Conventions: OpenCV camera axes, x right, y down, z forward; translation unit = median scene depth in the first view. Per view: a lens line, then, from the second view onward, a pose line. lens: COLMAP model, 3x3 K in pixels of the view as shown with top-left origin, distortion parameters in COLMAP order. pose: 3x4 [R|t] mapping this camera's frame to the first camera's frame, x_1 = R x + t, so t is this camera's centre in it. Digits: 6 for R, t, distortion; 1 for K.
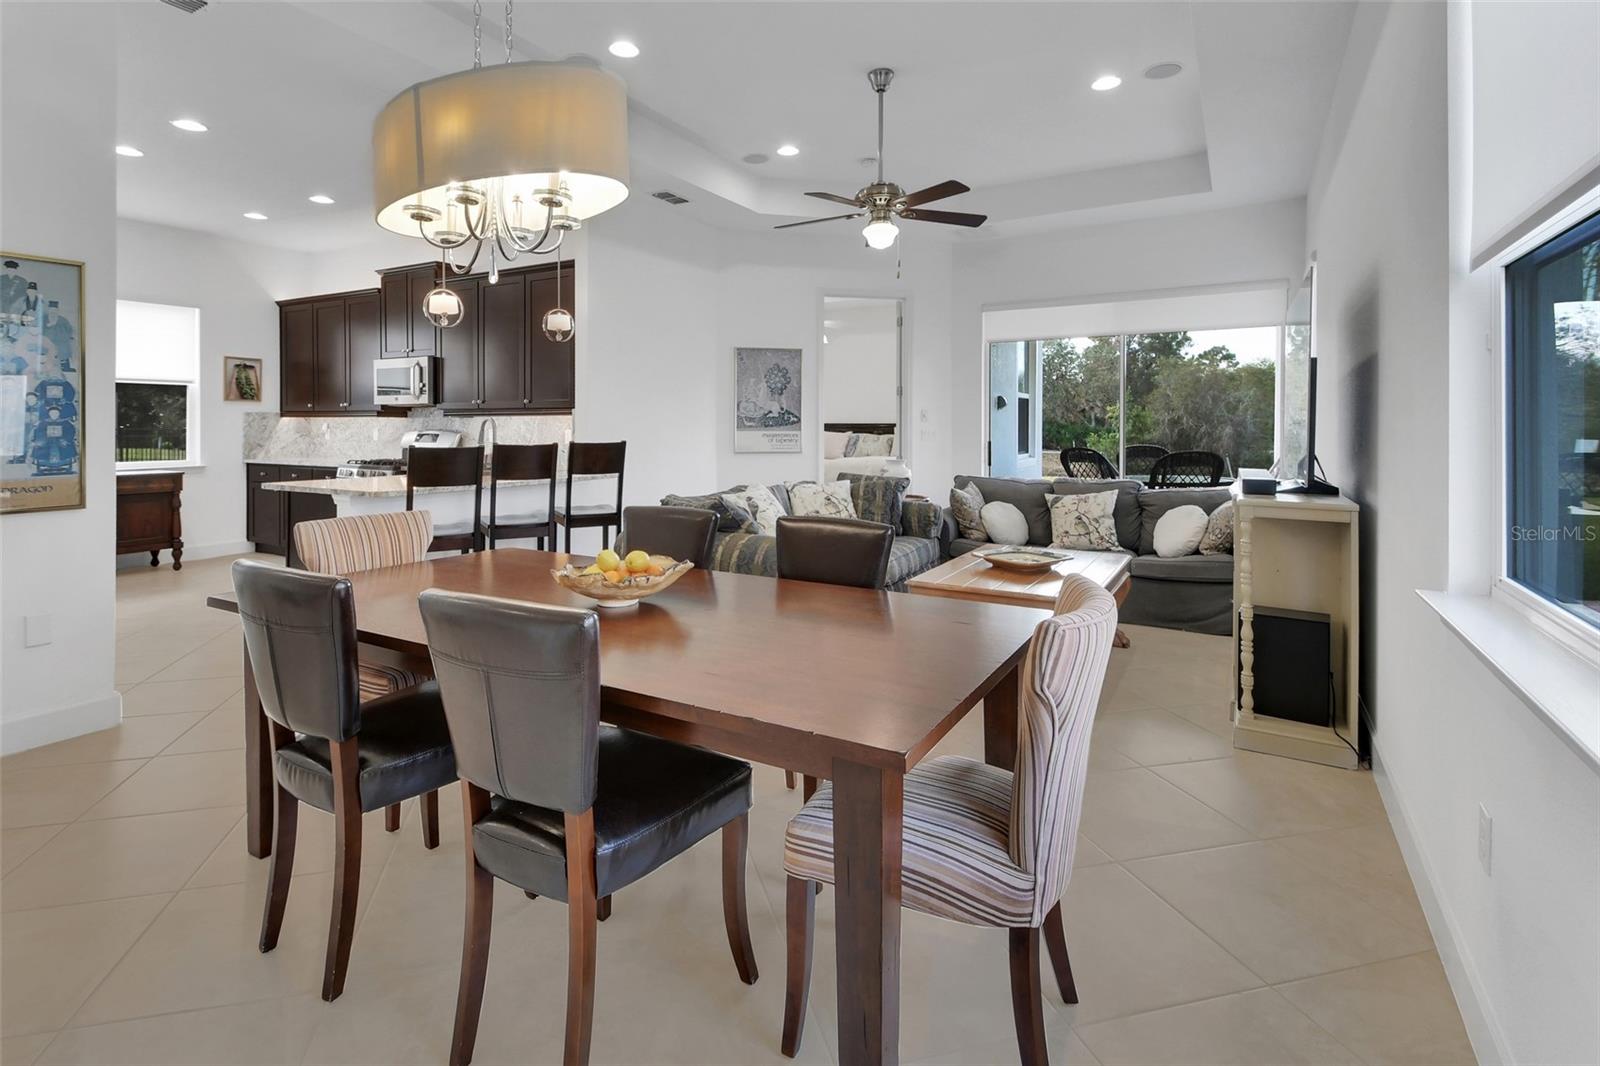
lens RADIAL K [[776.5, 0, 789.8], [0, 776.5, 433.2], [0, 0, 1]] dist [0.015409, -0.006295]
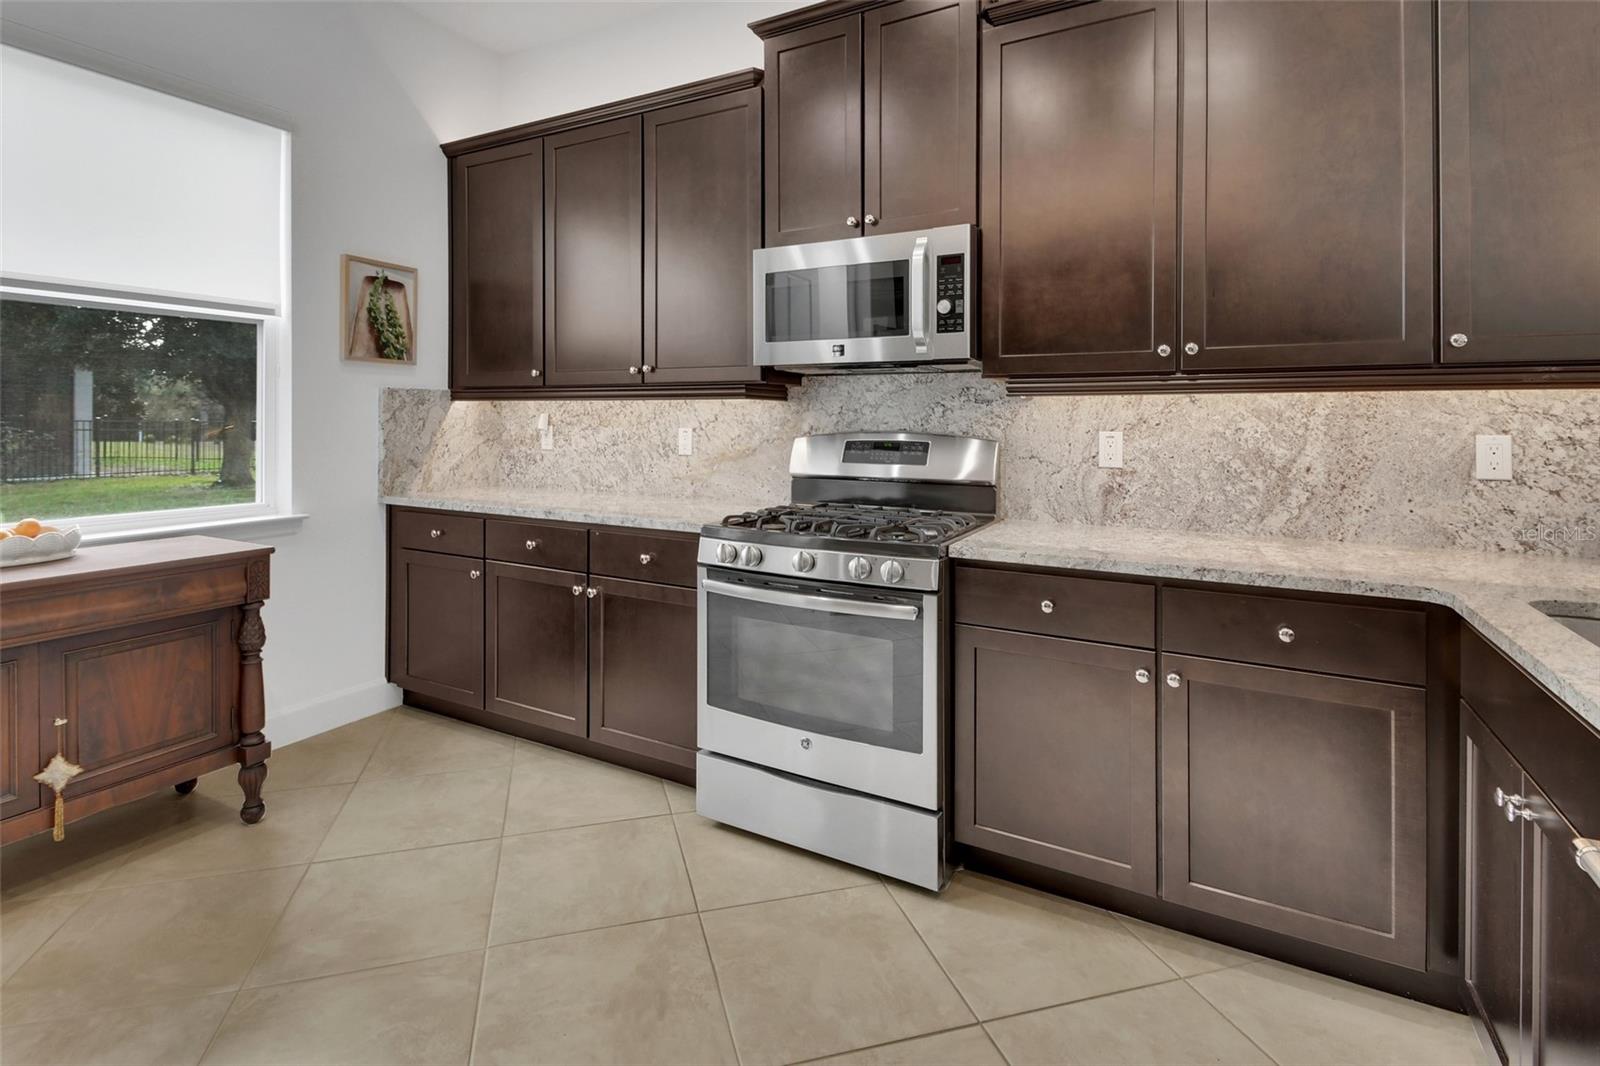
lens RADIAL K [[776.5, 0, 774.9], [0, 776.5, 423.0], [0, 0, 1]] dist [0.015409, -0.006295]
pose [[0.999979, 0.002055, 0.006074, -0.489889], [-0.002035, 0.999993, -0.003169, -0.006572], [-0.006081, 0.003156, 0.999977, 0.573350]]
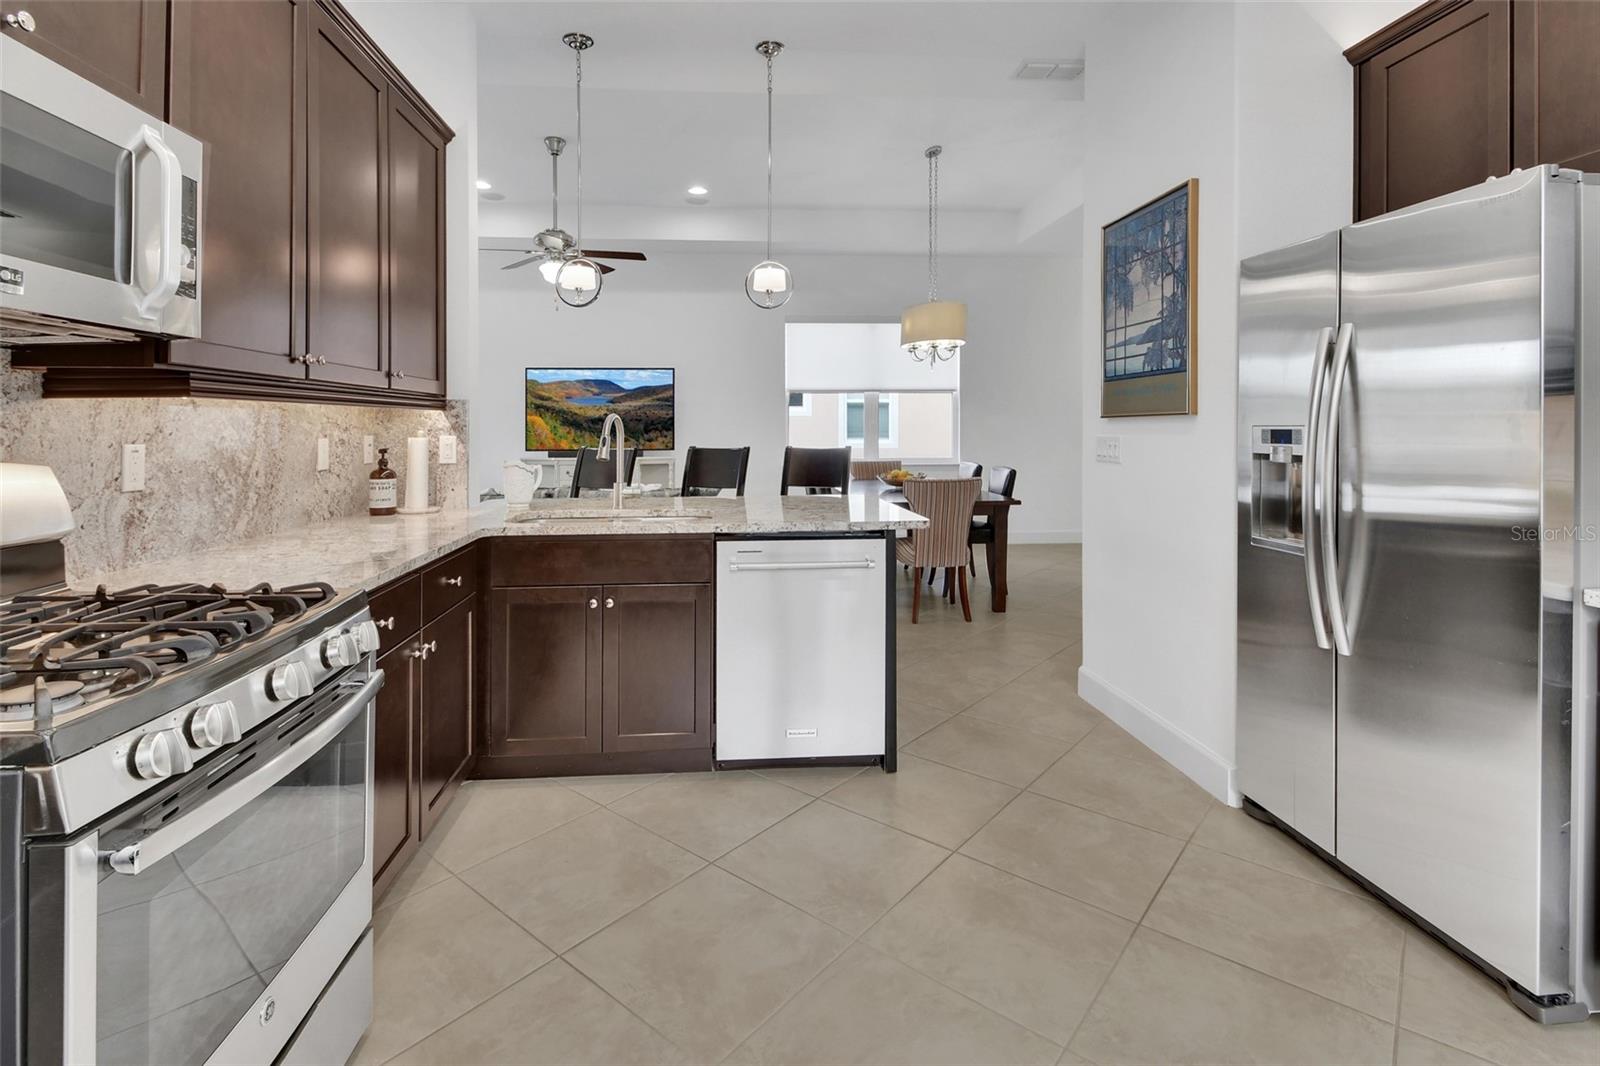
lens RADIAL K [[776.5, 0, 763.9], [0, 776.5, 425.6], [0, 0, 1]] dist [0.015409, -0.006295]
pose [[-0.547894, -0.001187, 0.836547, -0.671150], [0.003301, 0.999988, 0.003581, -0.010533], [-0.836541, 0.004723, -0.547884, 0.870401]]
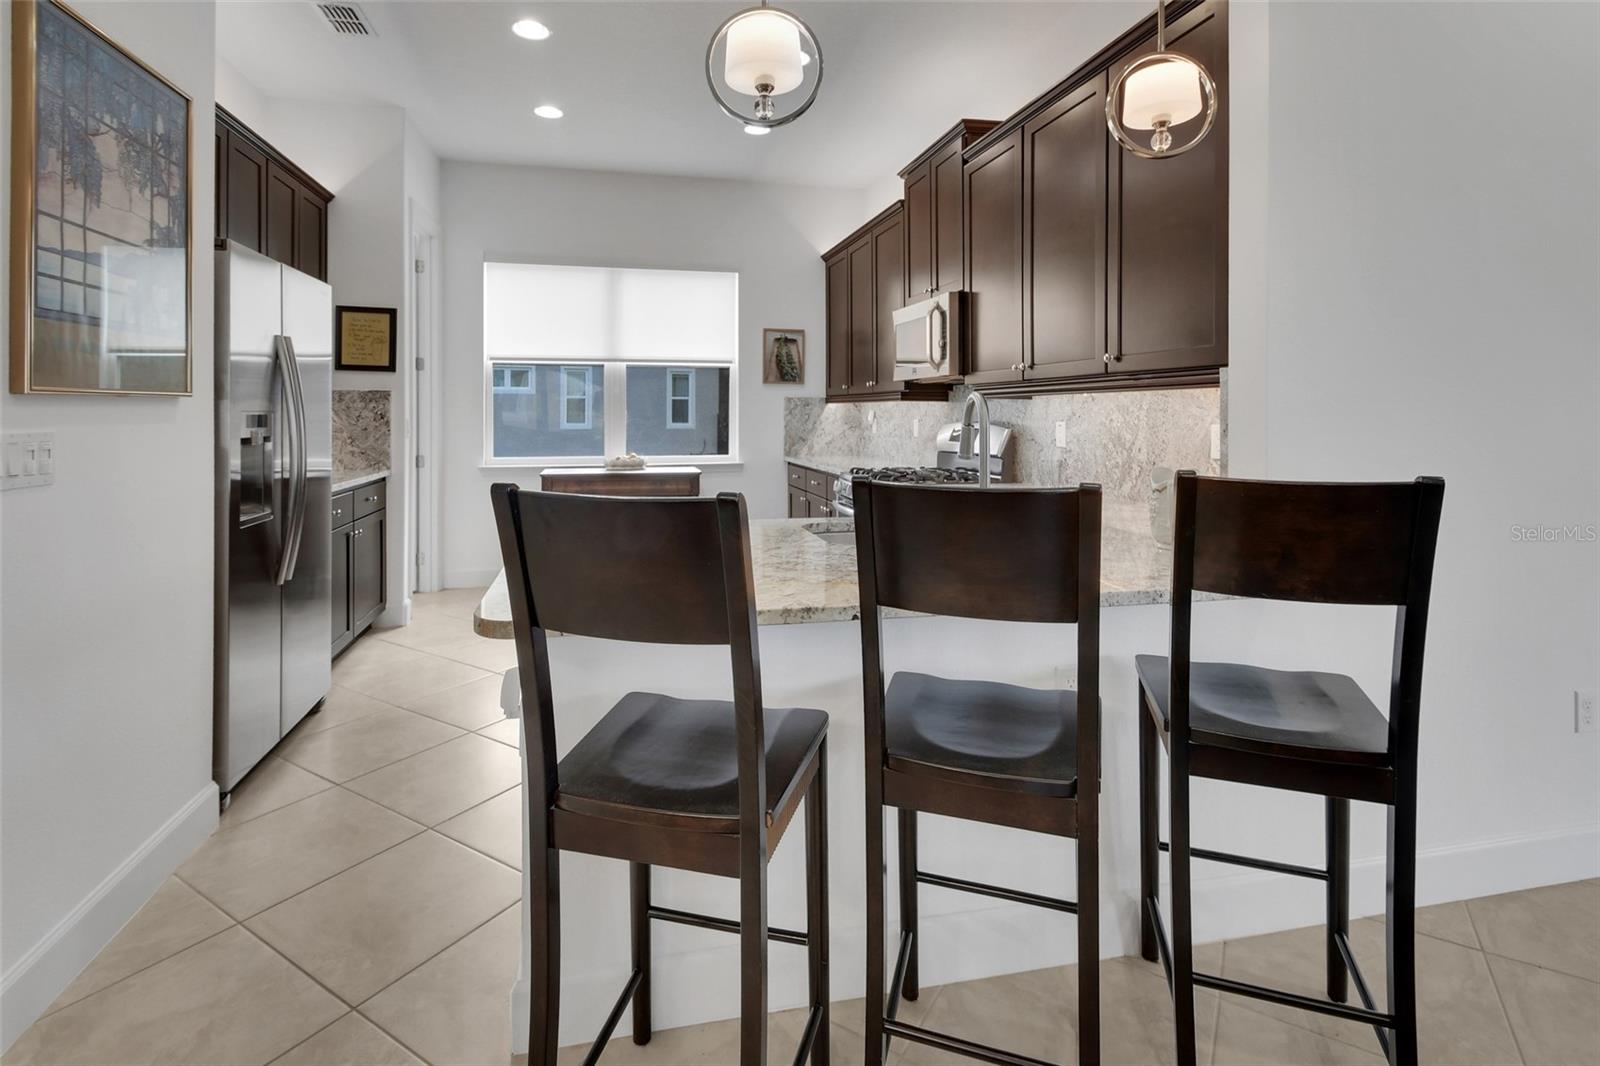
lens RADIAL K [[776.5, 0, 778.8], [0, 776.5, 413.8], [0, 0, 1]] dist [0.015409, -0.006295]
pose [[0.669452, -0.003055, -0.742849, -0.115153], [-0.001062, 0.999987, -0.005070, -0.006336], [0.742854, 0.004183, 0.669440, 0.470196]]
